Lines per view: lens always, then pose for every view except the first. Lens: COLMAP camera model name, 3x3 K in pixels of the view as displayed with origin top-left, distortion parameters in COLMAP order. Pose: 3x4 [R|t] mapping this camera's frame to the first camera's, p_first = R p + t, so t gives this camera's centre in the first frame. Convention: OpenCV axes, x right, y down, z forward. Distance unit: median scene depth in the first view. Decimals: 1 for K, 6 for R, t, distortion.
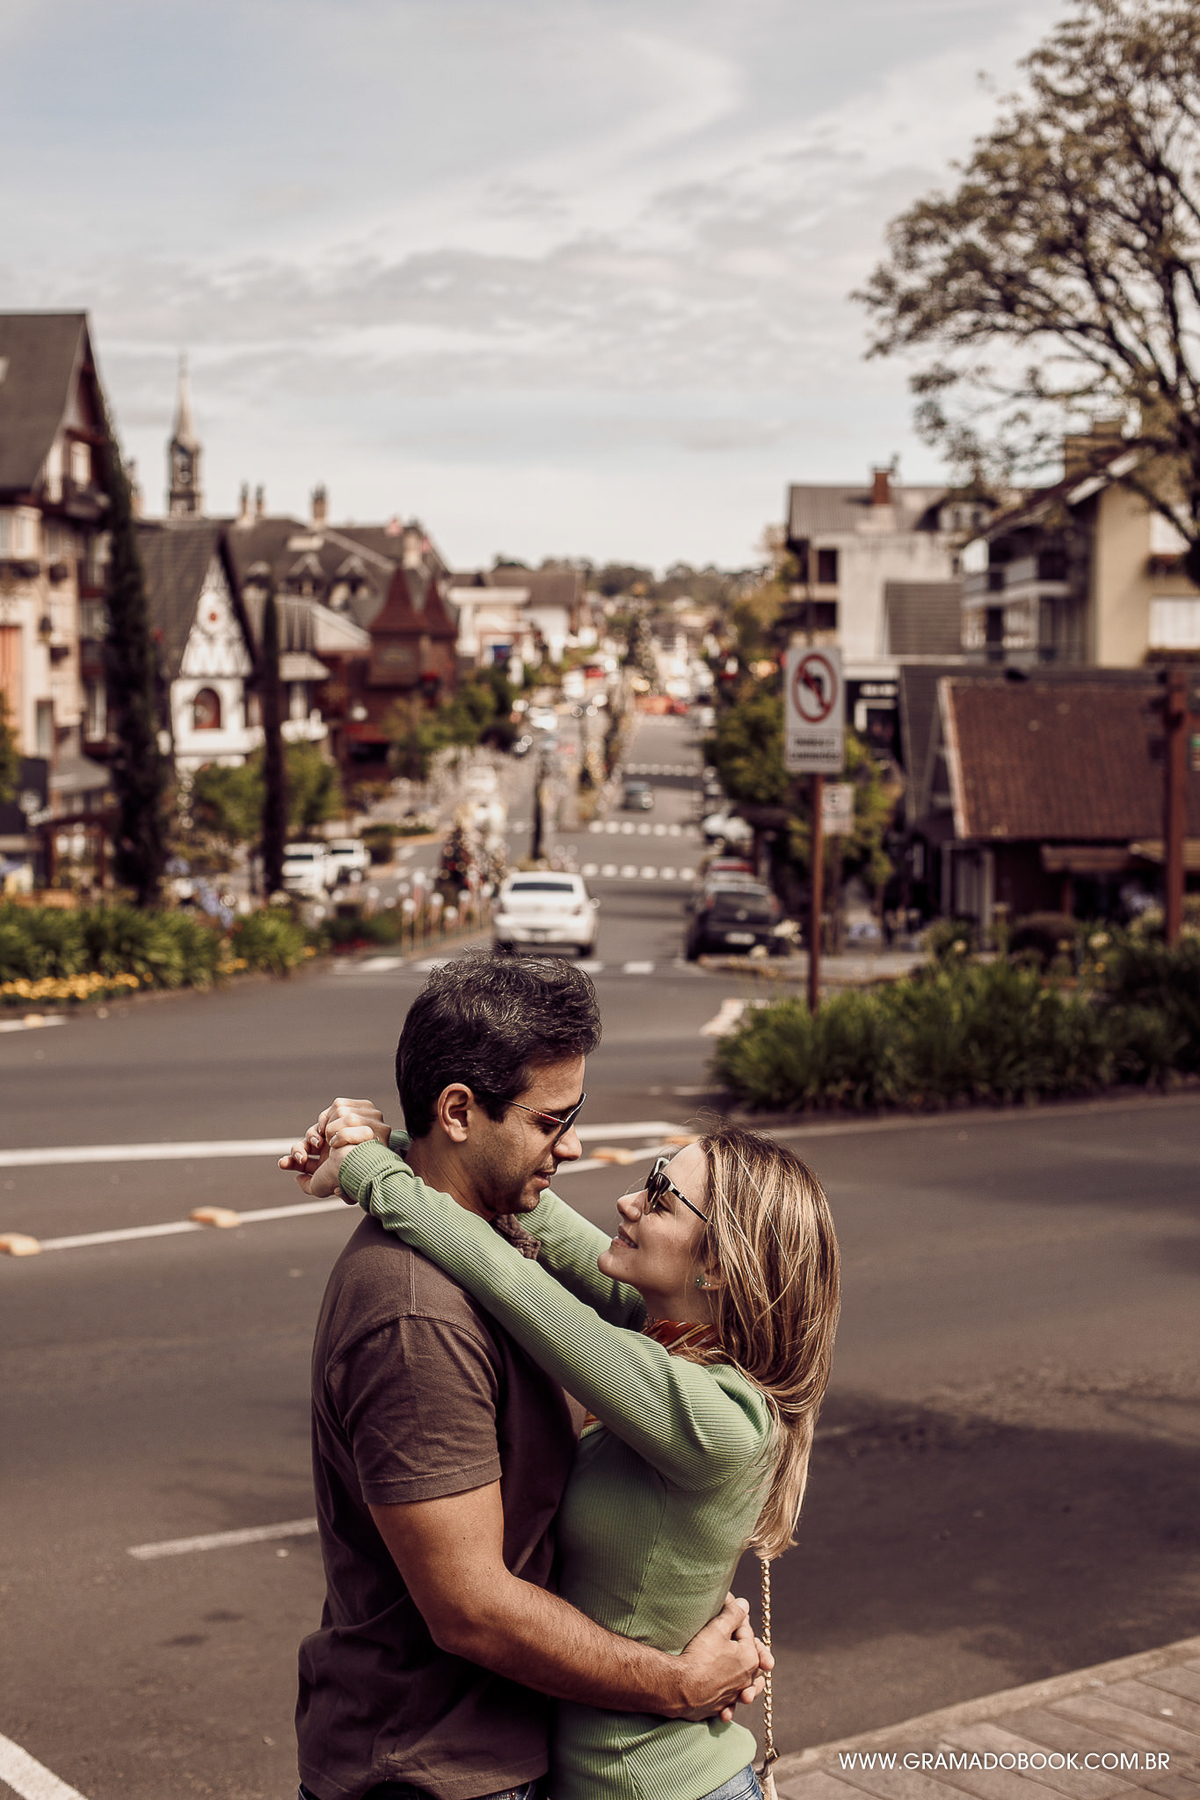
lens RADIAL K [[2647.2, 0, 598.5], [0, 2647.2, 899.8], [0, 0, 1]] dist [-0.124794, 0.000000]
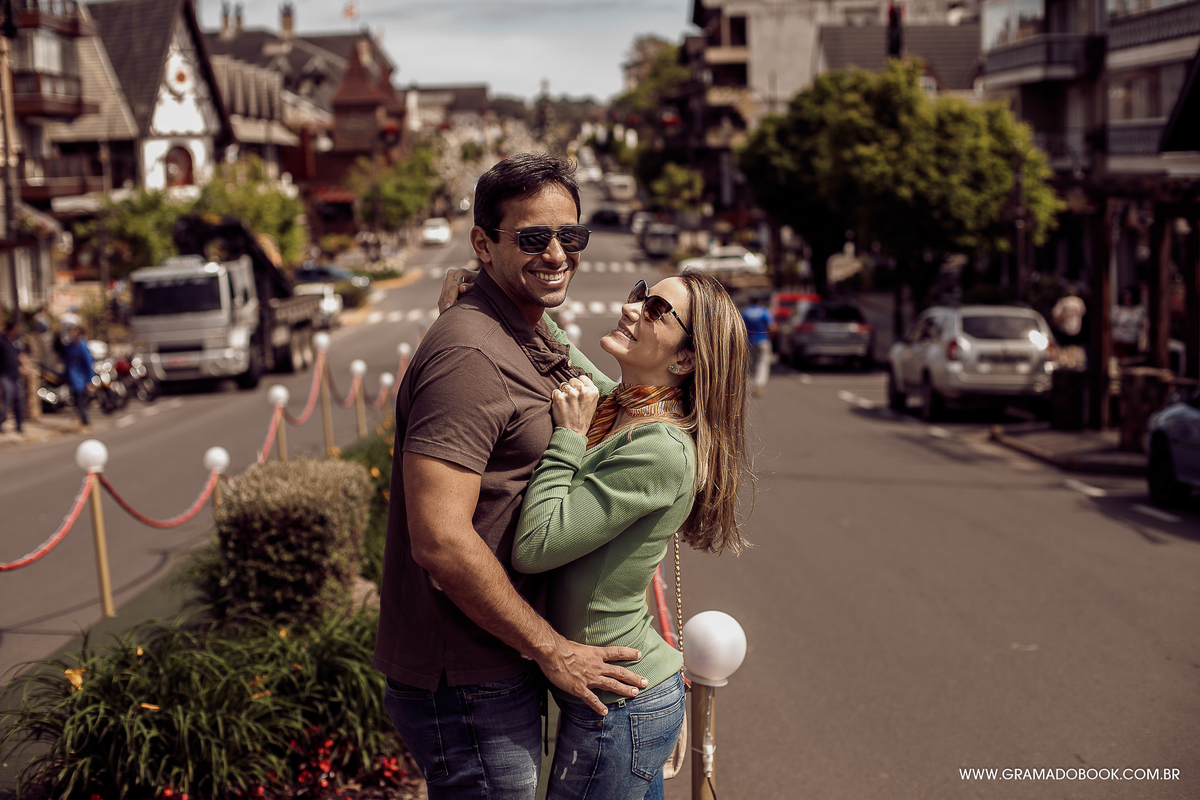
lens RADIAL K [[1764.8, 0, 600.3], [0, 1764.8, 396.3], [0, 0, 1]] dist [-0.124794, 0.000000]
pose [[0.997539, -0.036928, 0.059595, -0.022440], [0.034473, 0.998535, 0.041716, -0.003810], [-0.061048, -0.039559, 0.997351, 0.250047]]
